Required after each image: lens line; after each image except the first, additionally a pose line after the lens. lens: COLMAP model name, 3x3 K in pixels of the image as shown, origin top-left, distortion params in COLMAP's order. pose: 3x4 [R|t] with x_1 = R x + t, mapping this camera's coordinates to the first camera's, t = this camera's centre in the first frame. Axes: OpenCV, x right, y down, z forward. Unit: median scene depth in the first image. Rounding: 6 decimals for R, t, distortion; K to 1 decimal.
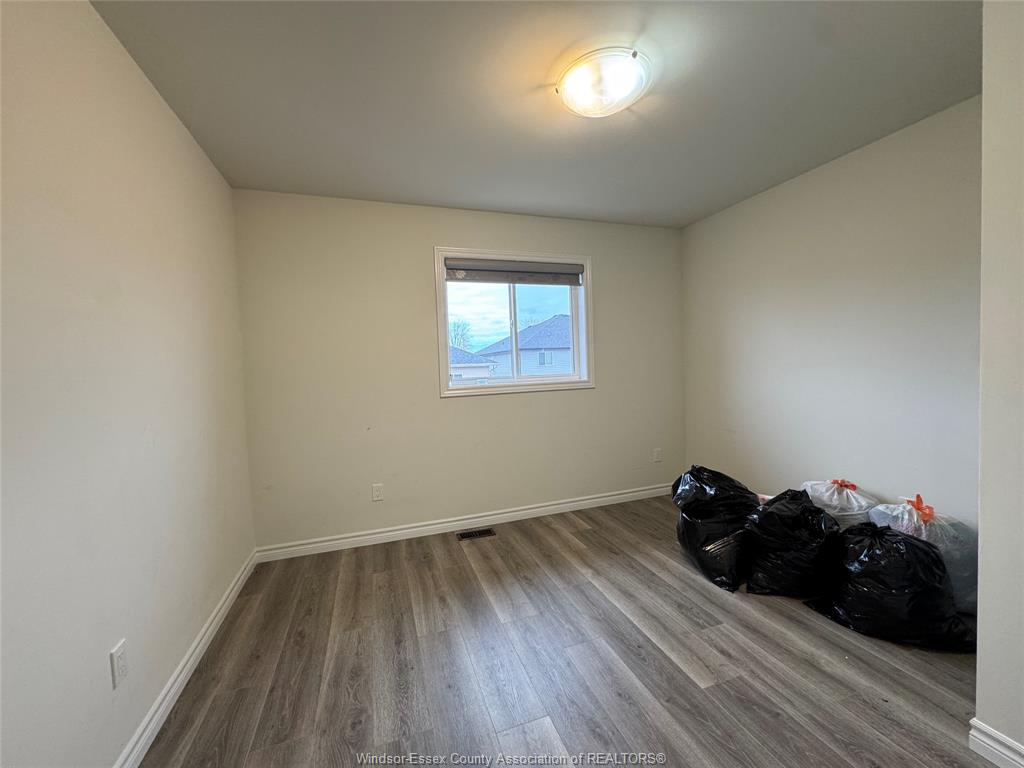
lens RADIAL K [[410.7, 0, 512.0], [0, 410.7, 384.0], [0, 0, 1]] dist [-0.000439, 0.000511]
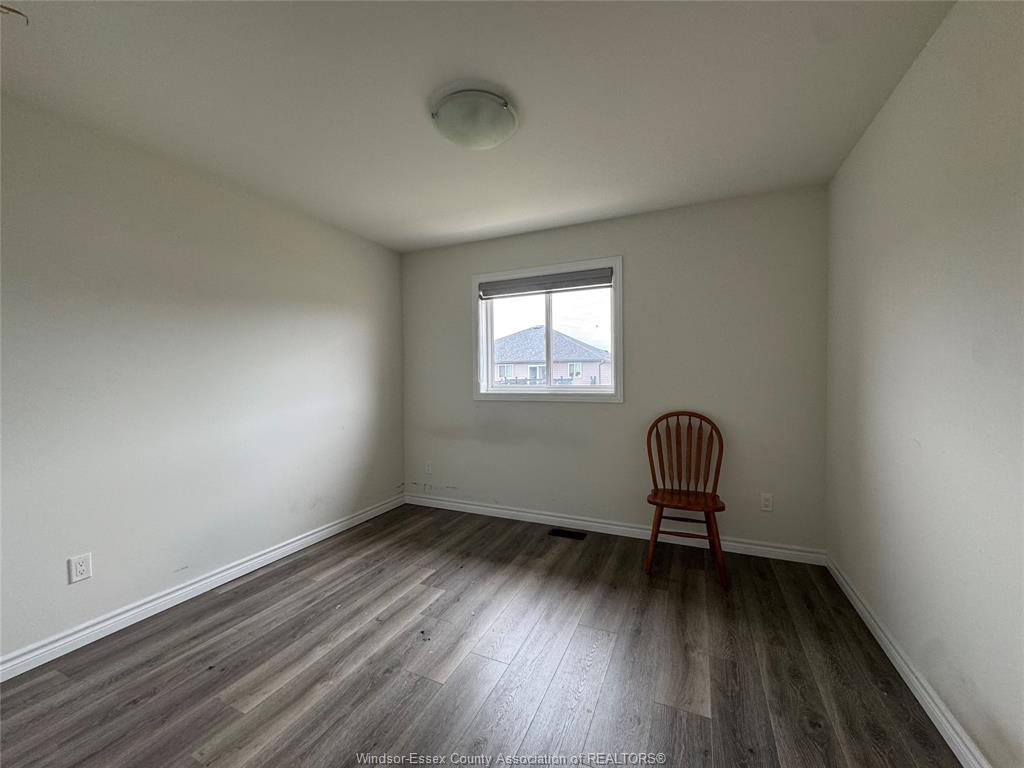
lens RADIAL K [[410.7, 0, 512.0], [0, 410.7, 384.0], [0, 0, 1]] dist [-0.000439, 0.000511]
pose [[0.724160, 0.051494, -0.687707, 0.653332], [-0.045588, 0.998602, 0.026768, -0.046412], [0.688124, 0.011967, 0.725495, 0.187166]]
